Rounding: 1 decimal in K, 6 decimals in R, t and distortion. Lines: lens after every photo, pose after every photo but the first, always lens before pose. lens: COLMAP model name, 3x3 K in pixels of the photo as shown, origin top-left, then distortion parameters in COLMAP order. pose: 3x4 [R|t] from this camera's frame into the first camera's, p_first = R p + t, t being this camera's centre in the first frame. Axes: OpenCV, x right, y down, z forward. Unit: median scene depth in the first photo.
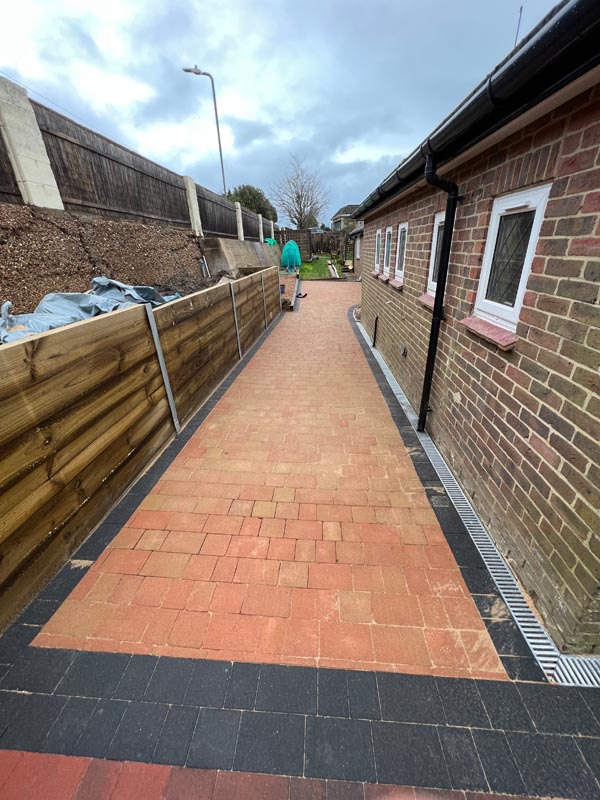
lens RADIAL K [[321.1, 0, 300.0], [0, 321.1, 395.4], [0, 0, 1]] dist [-0.000936, 0.000331]
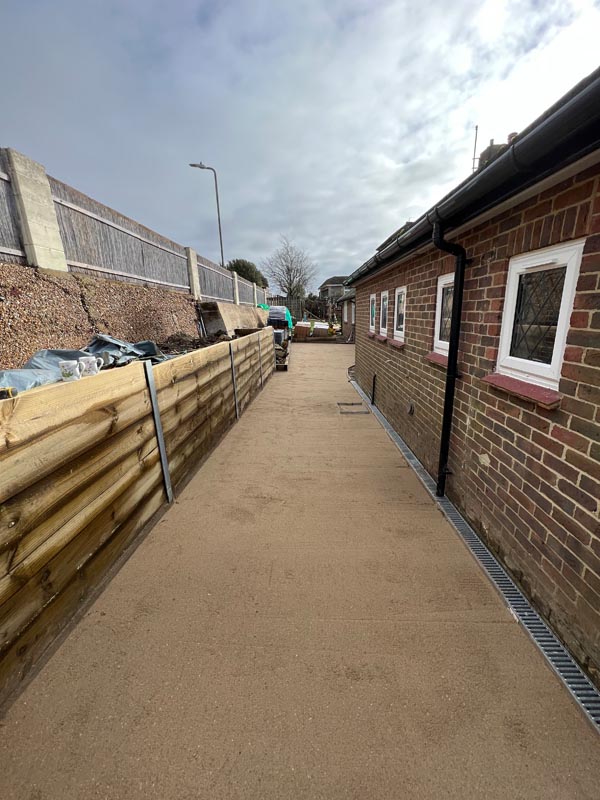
lens RADIAL K [[321.1, 0, 303.7], [0, 321.1, 396.6], [0, 0, 1]] dist [-0.000936, 0.000331]
pose [[0.999271, -0.001390, 0.038163, -0.061165], [0.008004, 0.984764, -0.173711, -0.015912], [-0.037340, 0.173890, 0.984057, 0.086282]]
